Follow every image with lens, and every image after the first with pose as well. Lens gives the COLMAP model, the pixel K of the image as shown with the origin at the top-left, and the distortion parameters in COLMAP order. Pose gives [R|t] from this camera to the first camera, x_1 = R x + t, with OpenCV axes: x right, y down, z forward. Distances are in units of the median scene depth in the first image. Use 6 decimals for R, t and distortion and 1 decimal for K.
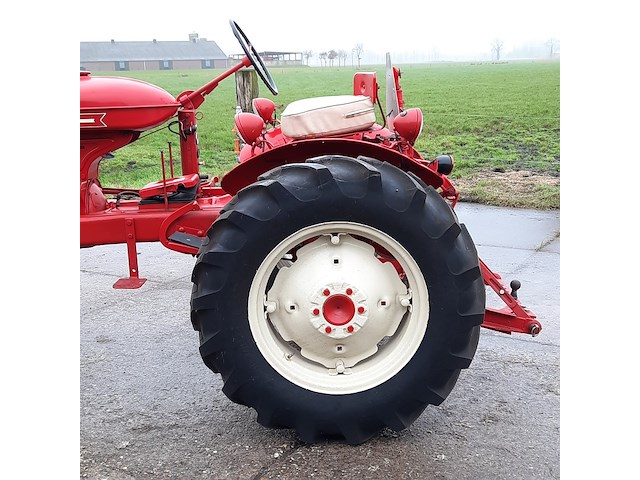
lens RADIAL K [[754.4, 0, 317.9], [0, 754.4, 237.3], [0, 0, 1]] dist [0.132650, -0.318442]
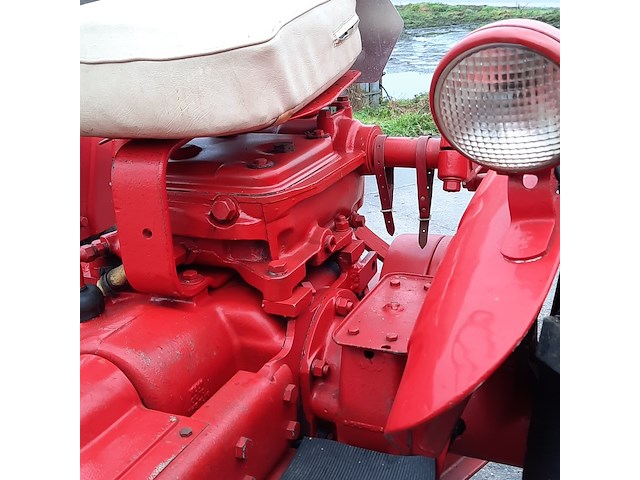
lens RADIAL K [[754.4, 0, 317.9], [0, 754.4, 237.3], [0, 0, 1]] dist [0.132650, -0.318442]
pose [[0.425592, -0.285757, 0.858612, -0.268832], [0.237009, 0.950909, 0.198996, -0.142784], [-0.873326, 0.118808, 0.472426, 0.844979]]
